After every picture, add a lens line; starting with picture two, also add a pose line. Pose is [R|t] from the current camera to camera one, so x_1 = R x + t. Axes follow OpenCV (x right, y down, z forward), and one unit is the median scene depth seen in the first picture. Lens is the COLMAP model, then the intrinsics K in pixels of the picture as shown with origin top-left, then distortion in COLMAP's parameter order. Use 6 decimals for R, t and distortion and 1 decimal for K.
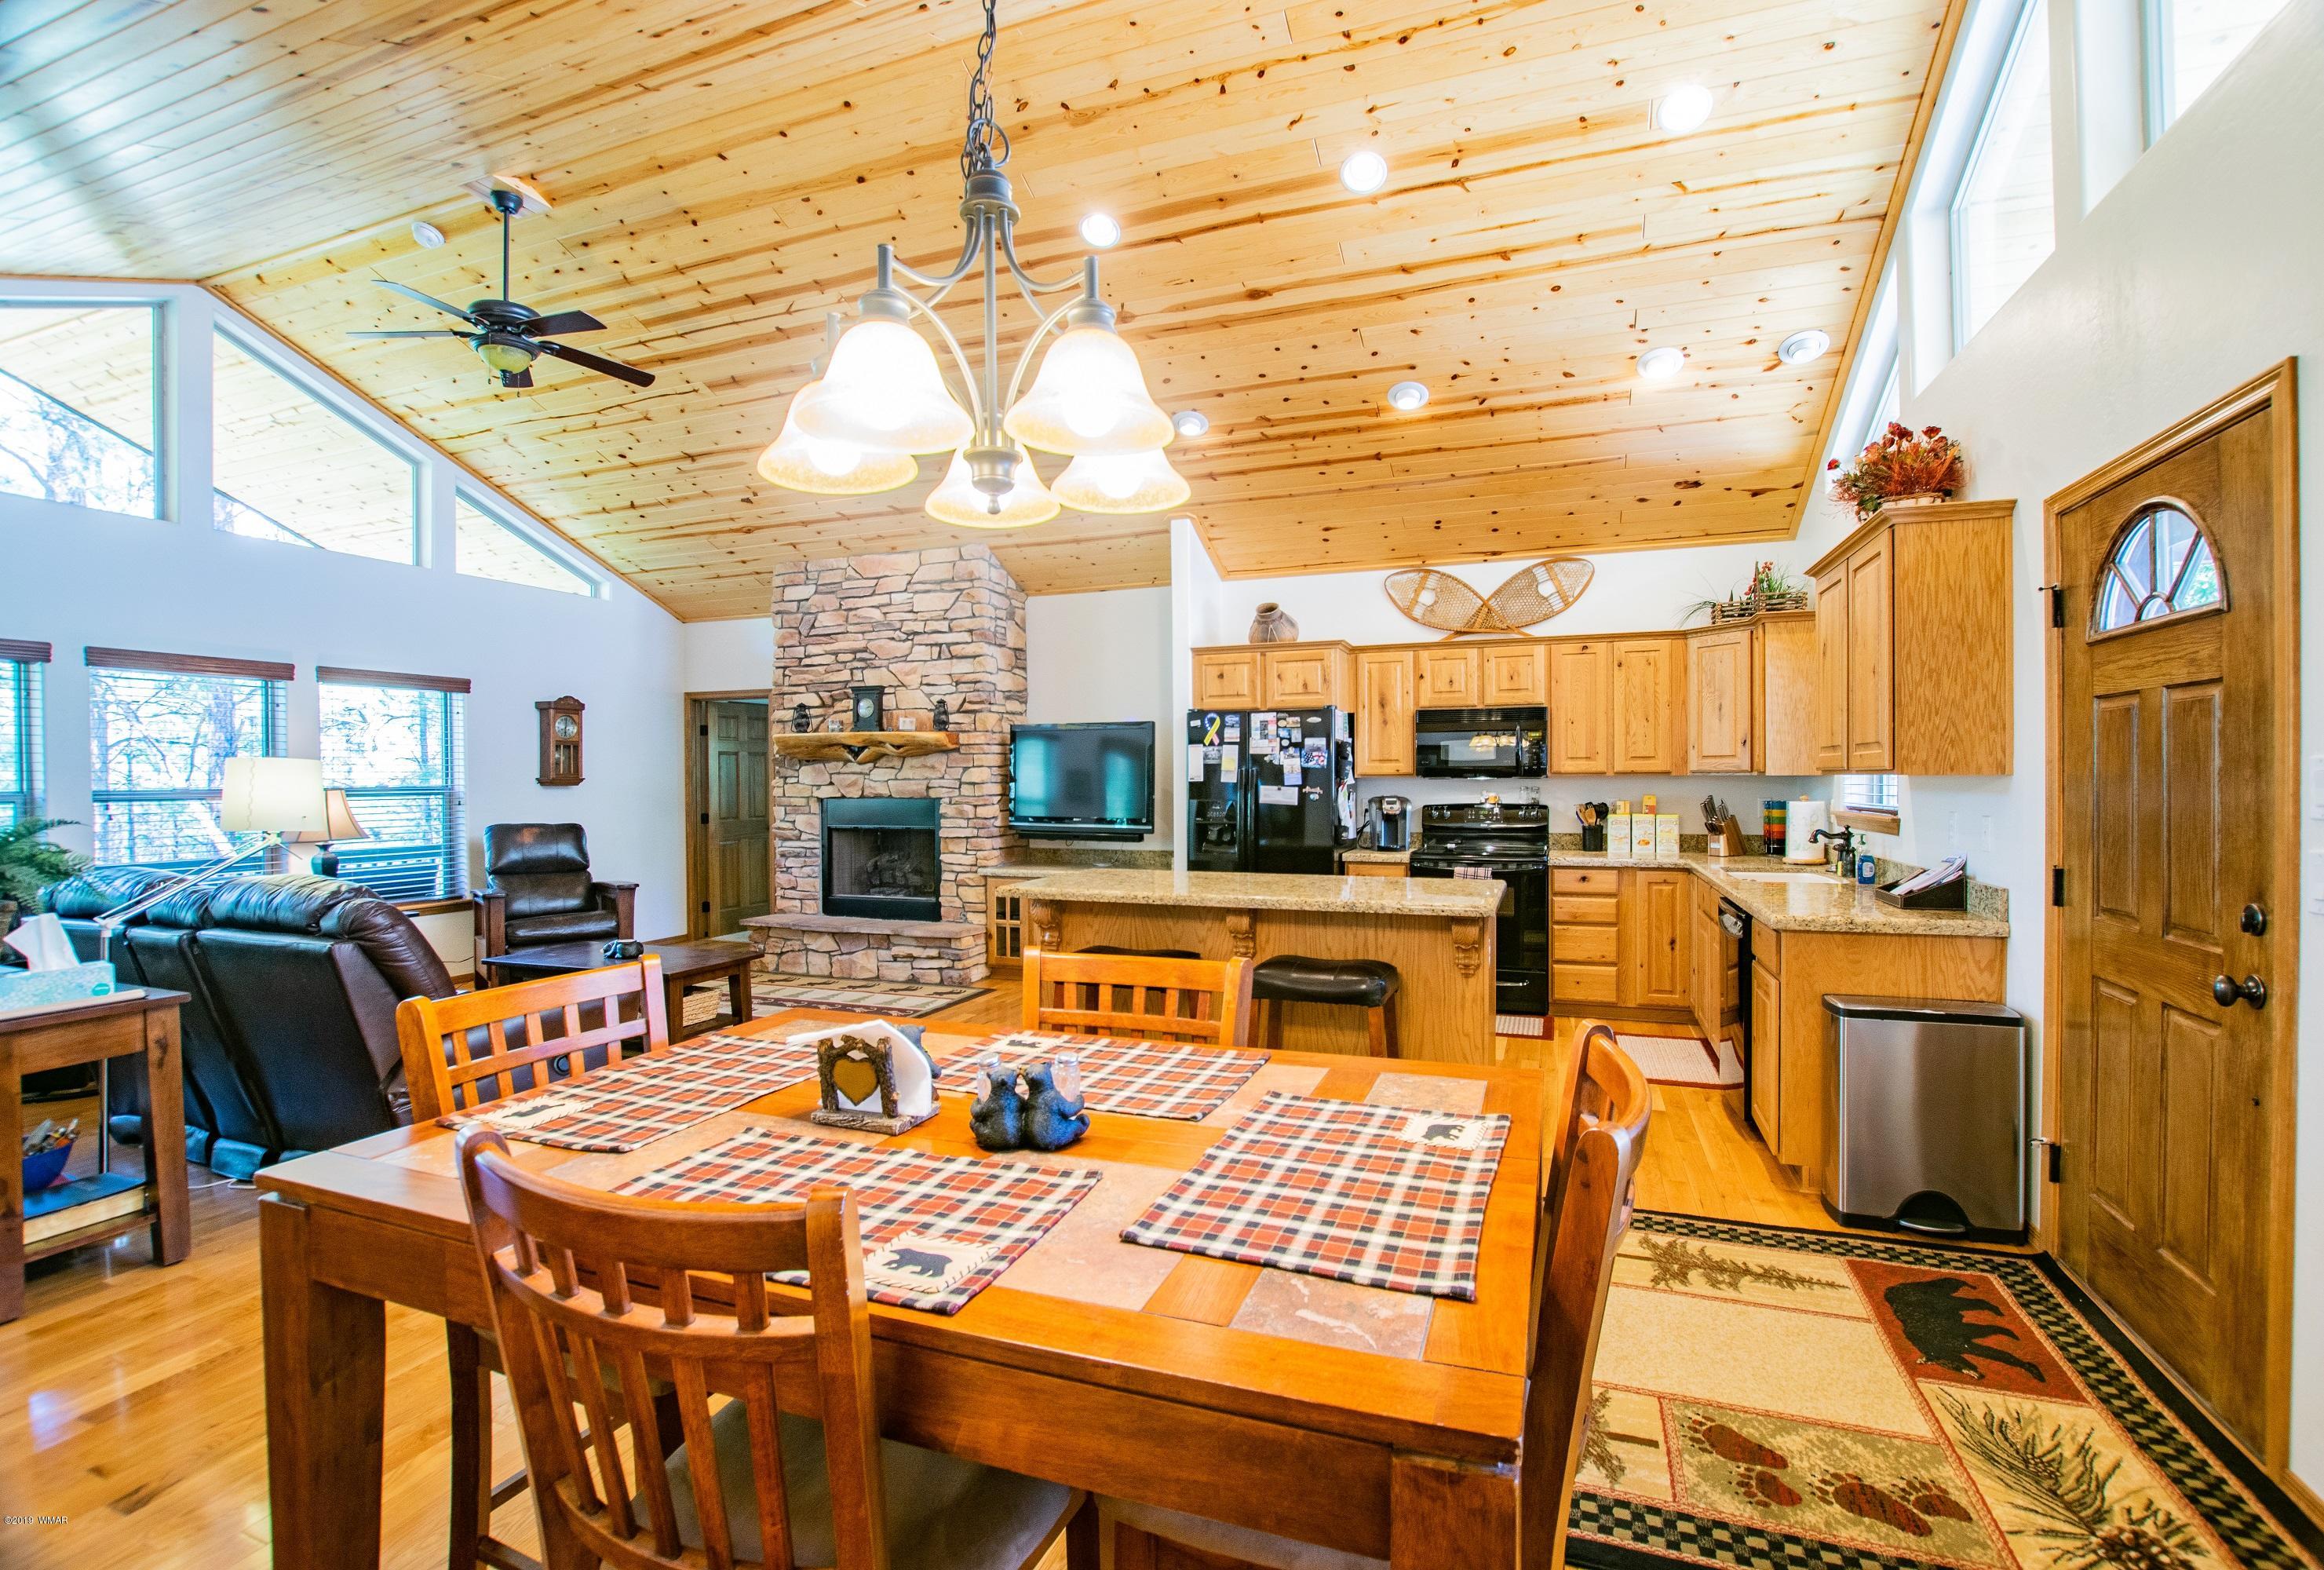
lens RADIAL K [[1053.3, 0, 1162.0], [0, 1053.3, 785.0], [0, 0, 1]] dist [-0.037295, 0.000758]
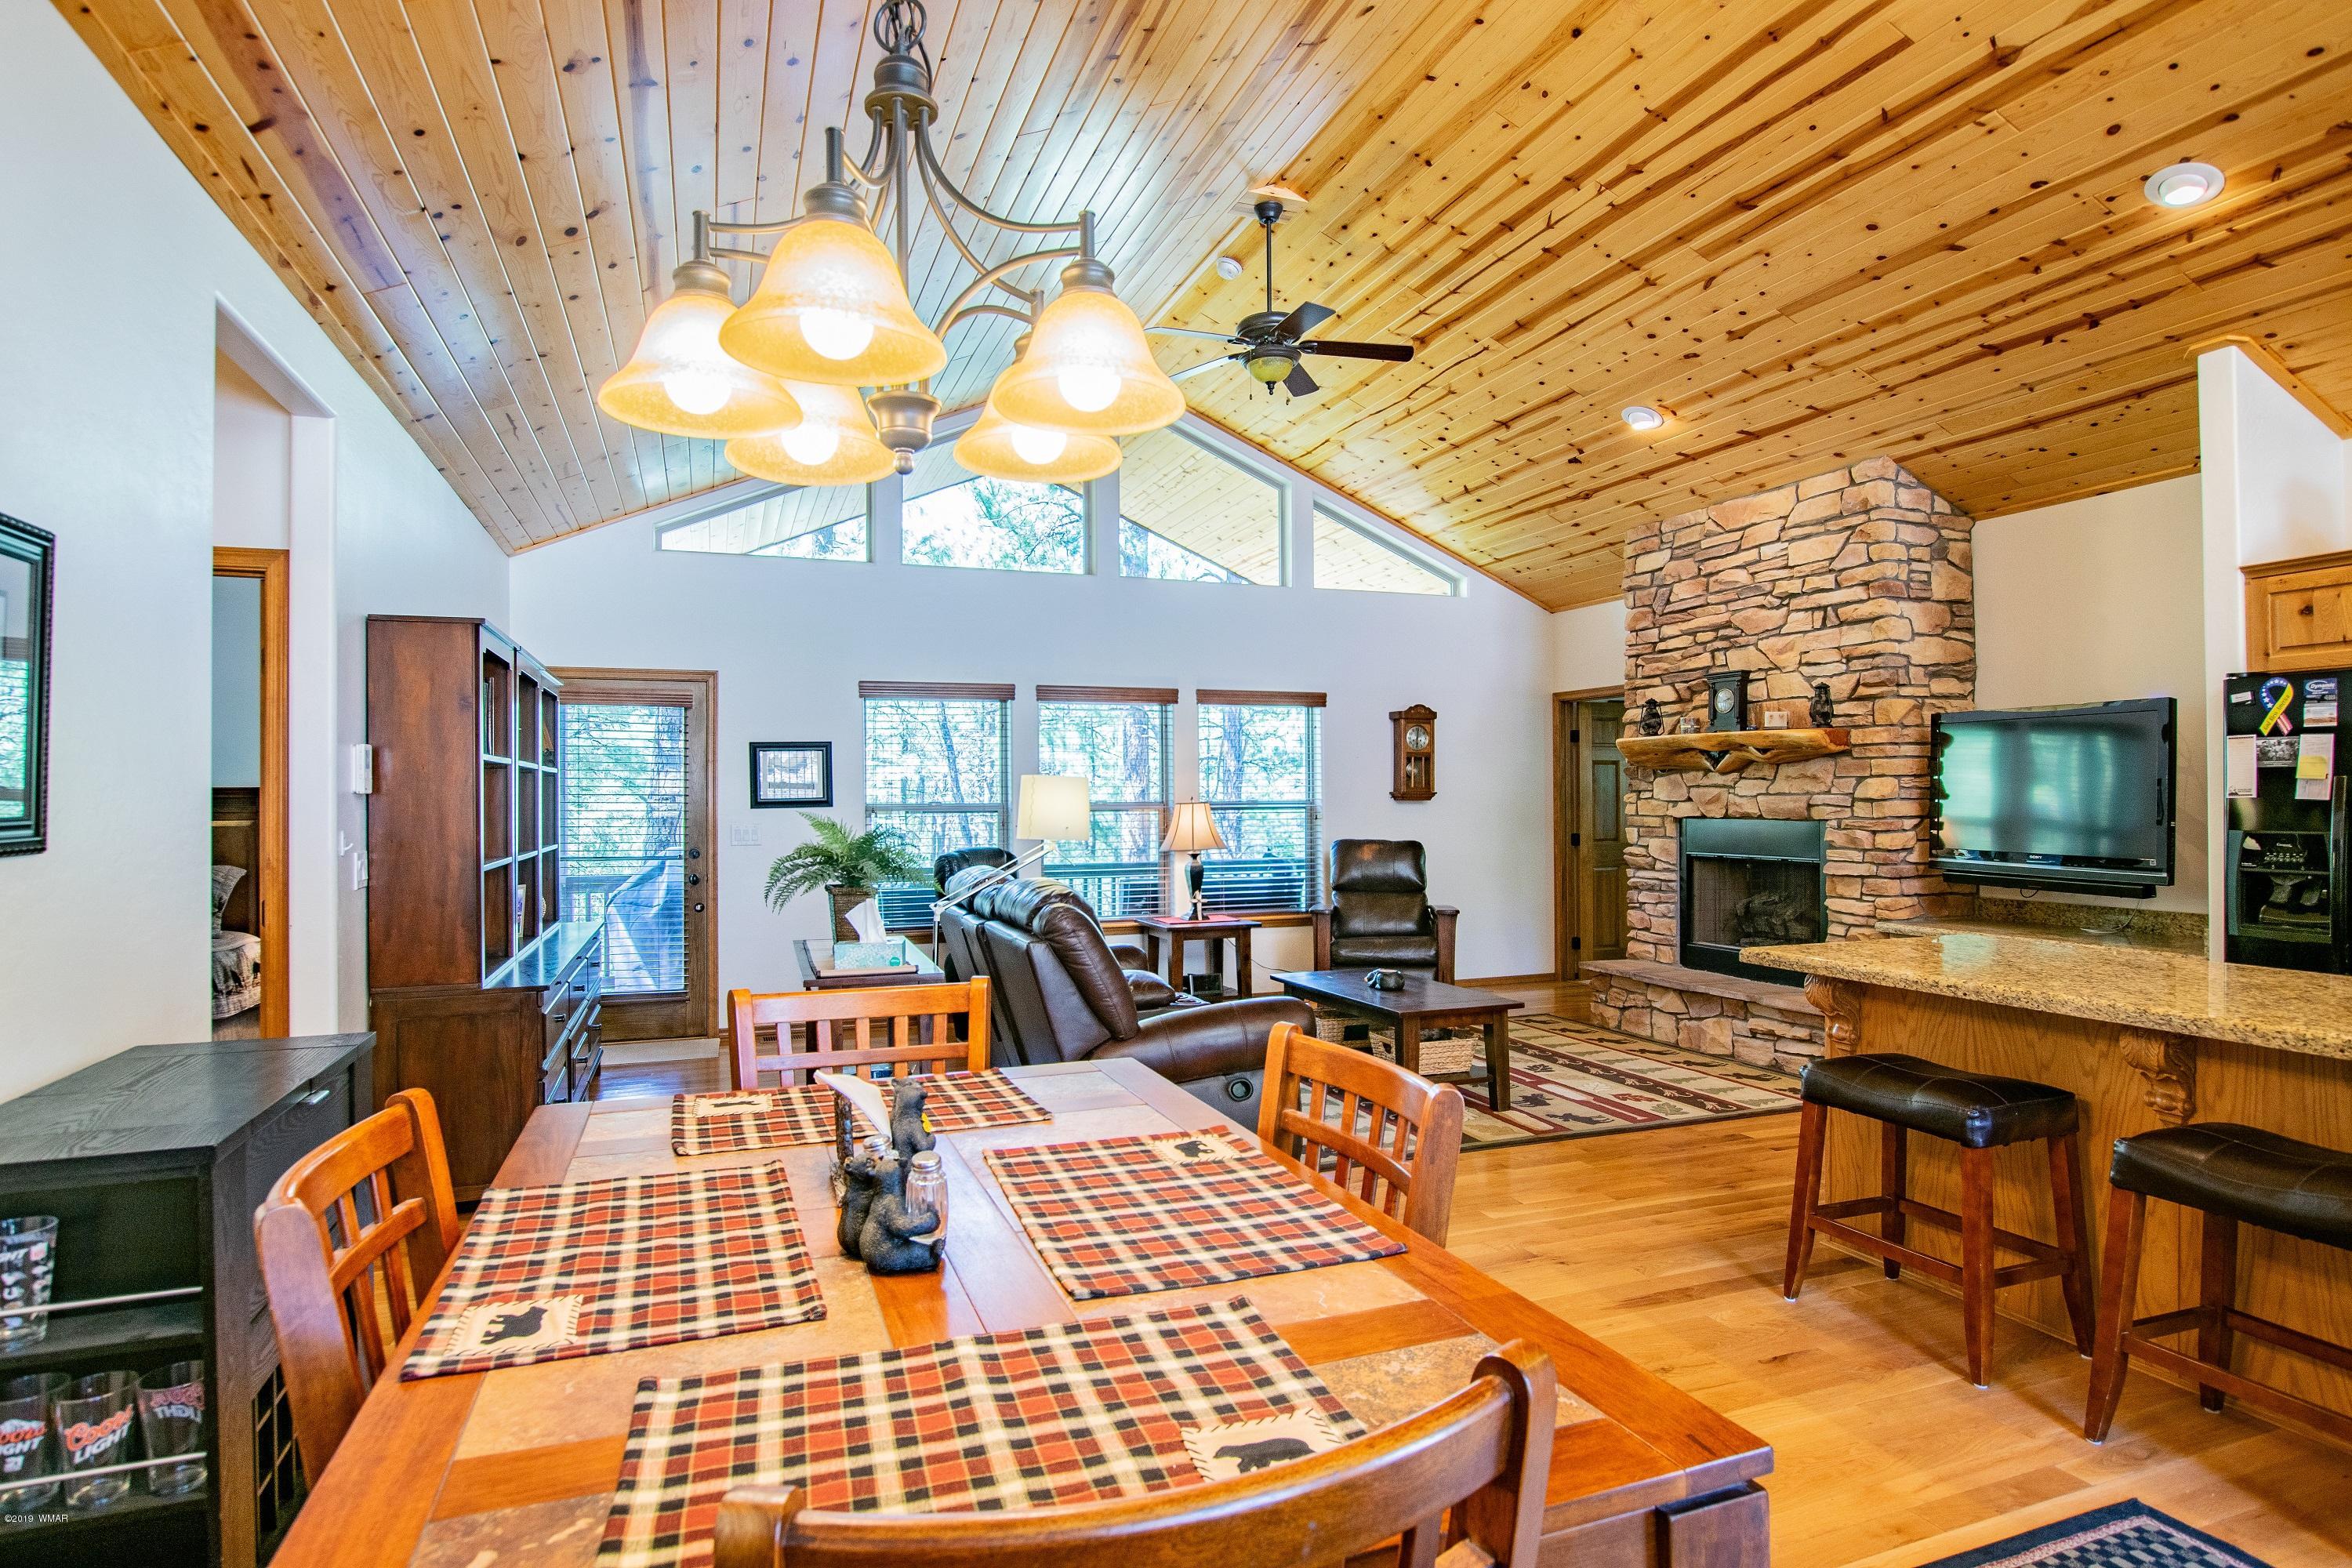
lens RADIAL K [[1242.9, 0, 1150.1], [0, 1242.9, 782.8], [0, 0, 1]] dist [-0.025621, 0.002287]
pose [[0.646511, -0.005946, -0.762881, 0.135331], [-0.004060, 0.999929, -0.011235, -0.001805], [0.762894, 0.010361, 0.646441, 0.100969]]
